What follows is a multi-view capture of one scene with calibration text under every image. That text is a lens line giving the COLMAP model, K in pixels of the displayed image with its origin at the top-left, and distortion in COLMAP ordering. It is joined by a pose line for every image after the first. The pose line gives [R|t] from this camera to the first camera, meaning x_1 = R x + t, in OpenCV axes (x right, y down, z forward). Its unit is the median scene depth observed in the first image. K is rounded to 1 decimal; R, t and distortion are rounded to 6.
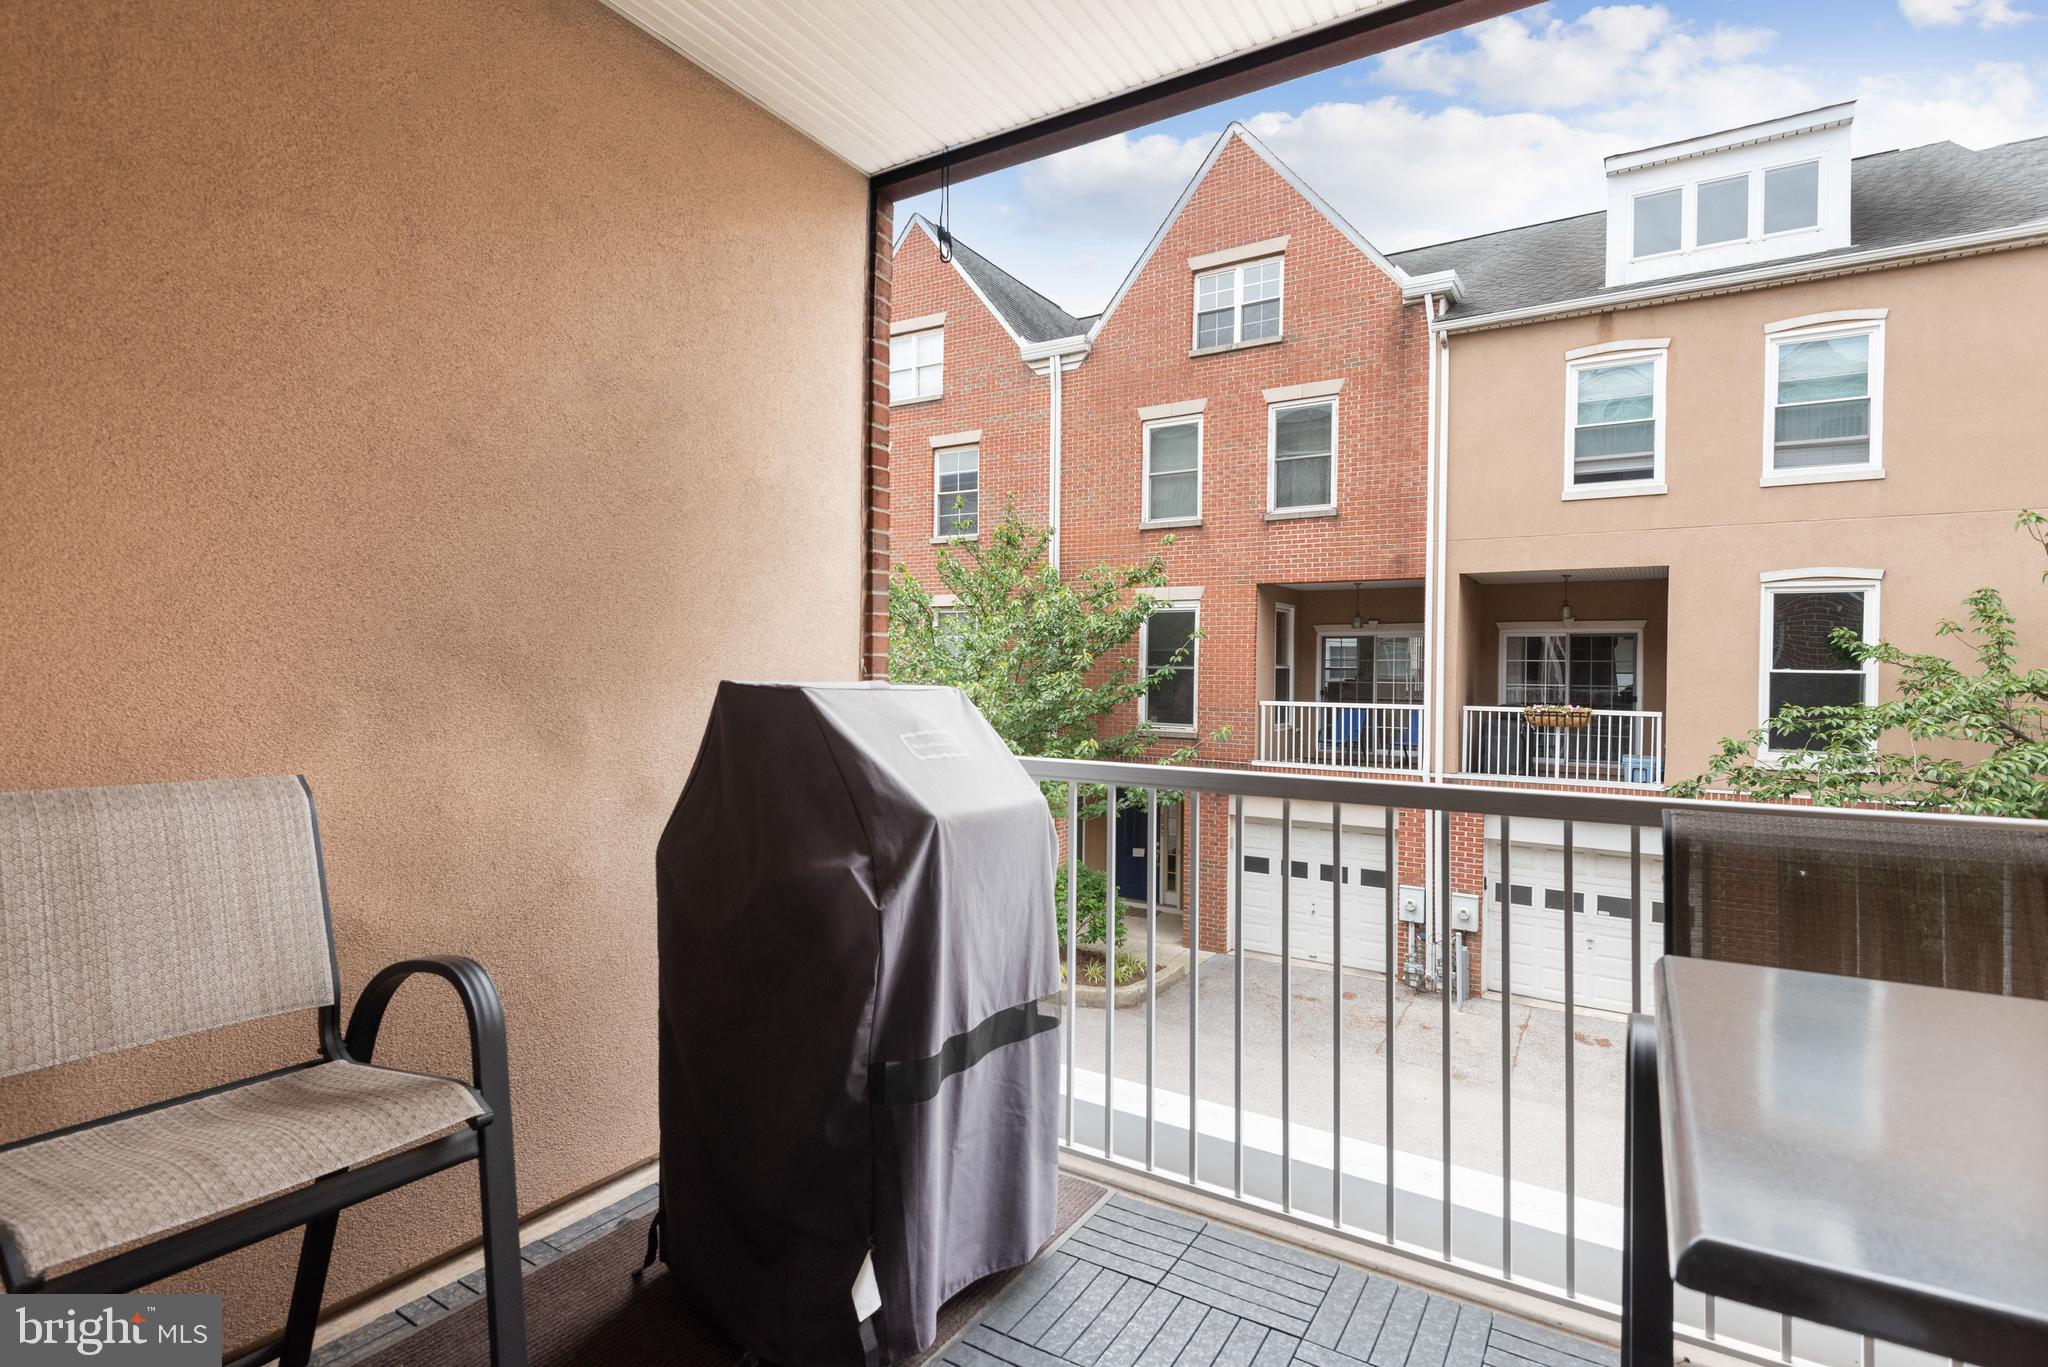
lens RADIAL K [[1025.2, 0, 1004.0], [0, 1025.2, 672.9], [0, 0, 1]] dist [-0.002019, -0.000598]
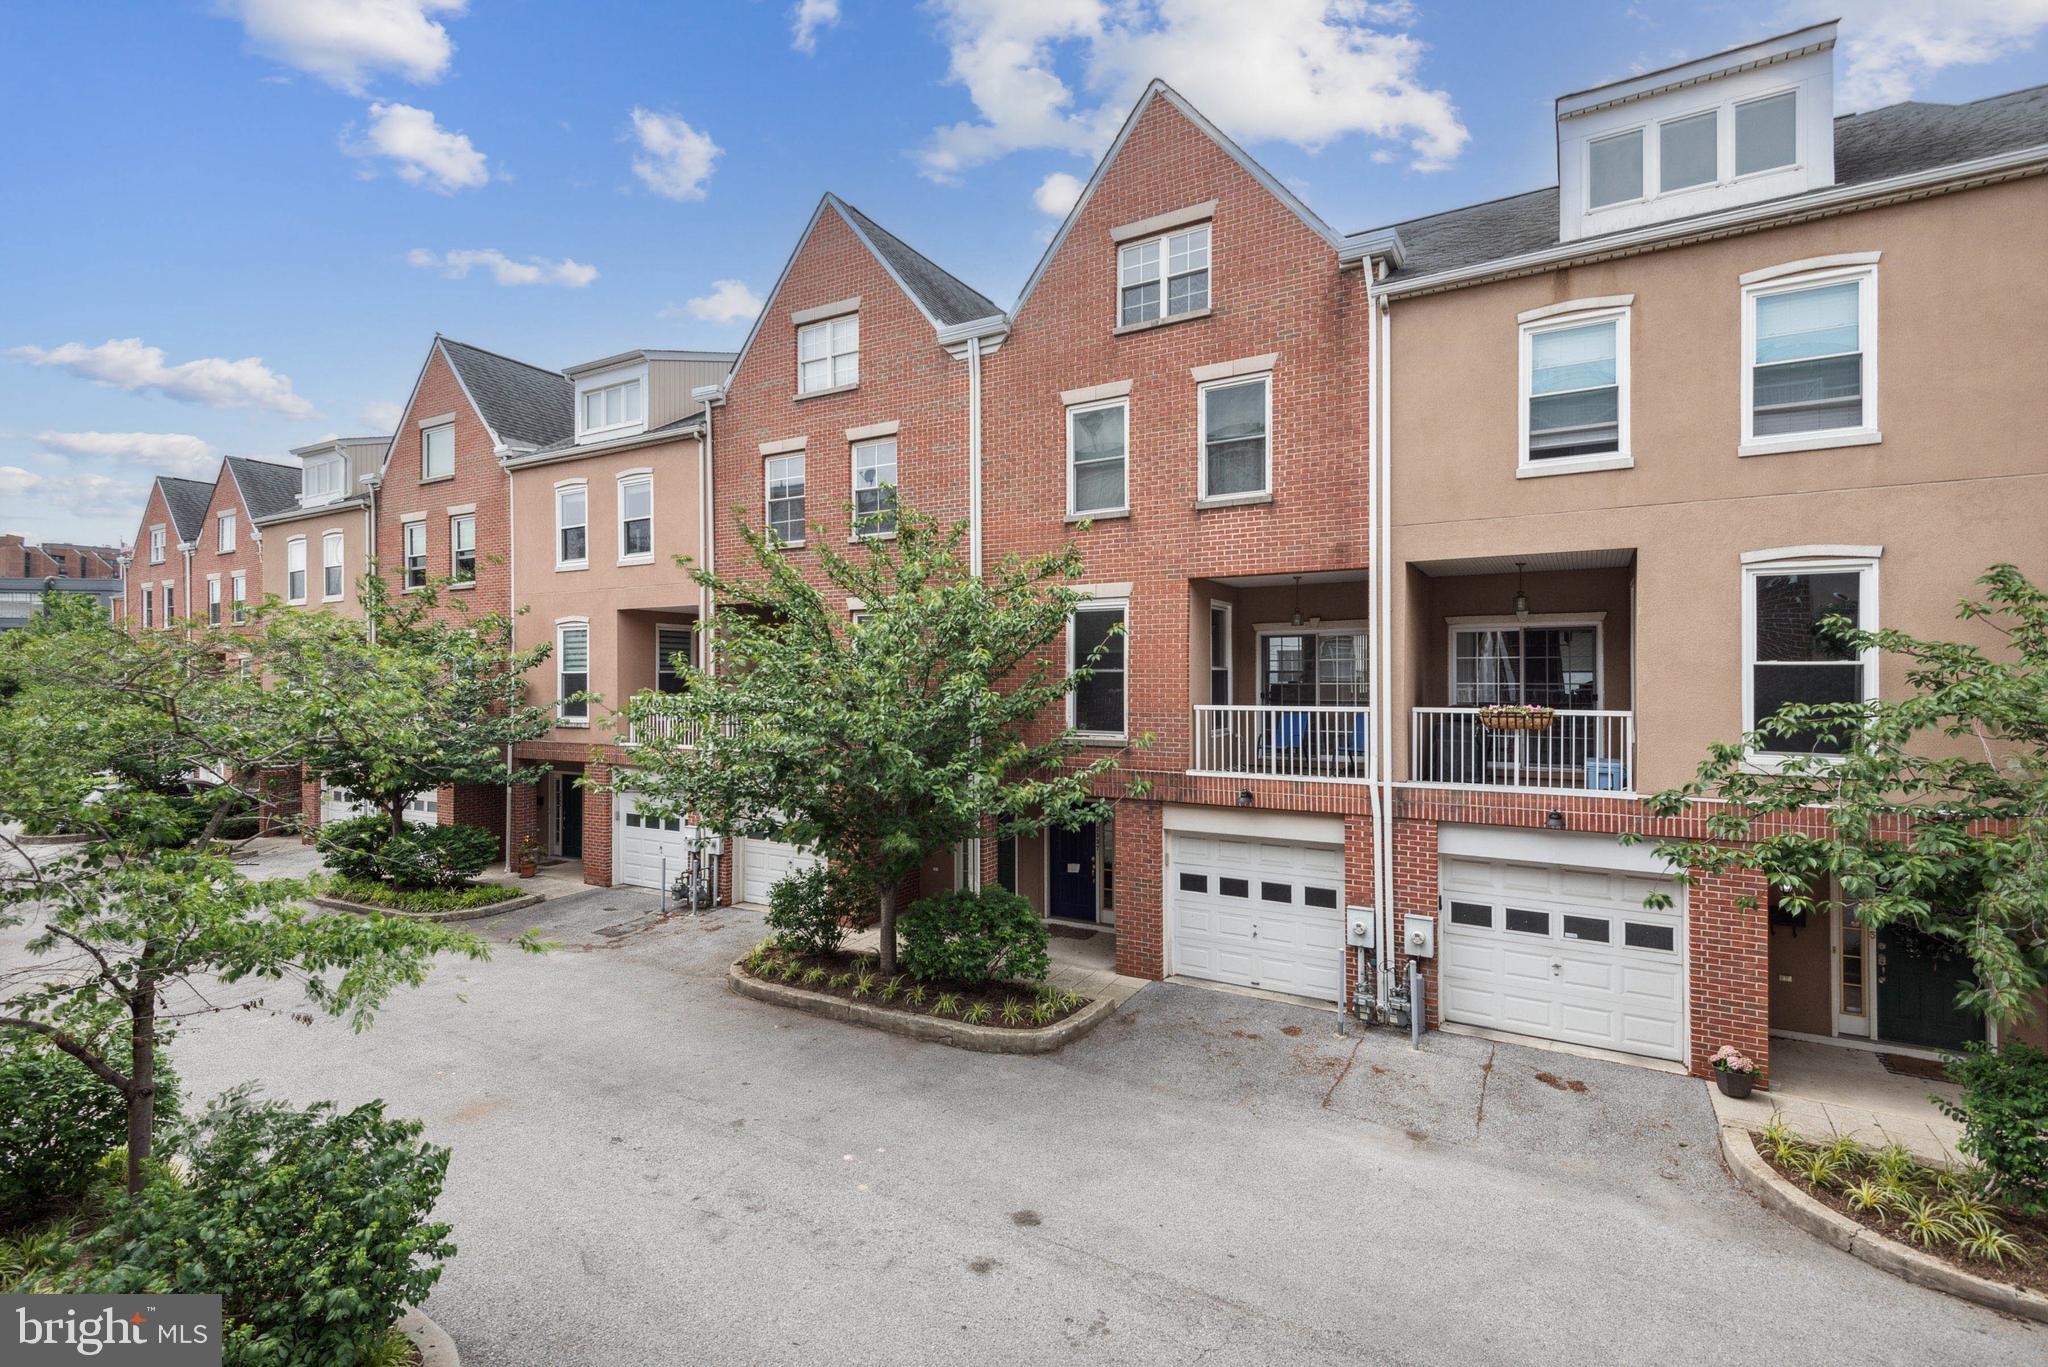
lens RADIAL K [[942.5, 0, 1019.0], [0, 942.5, 671.6], [0, 0, 1]] dist [0.000594, -0.001151]
pose [[0.999318, -0.014338, 0.034034, 0.070923], [0.014646, 0.999854, -0.008835, 0.002655], [-0.033902, 0.009327, 0.999382, 0.175348]]
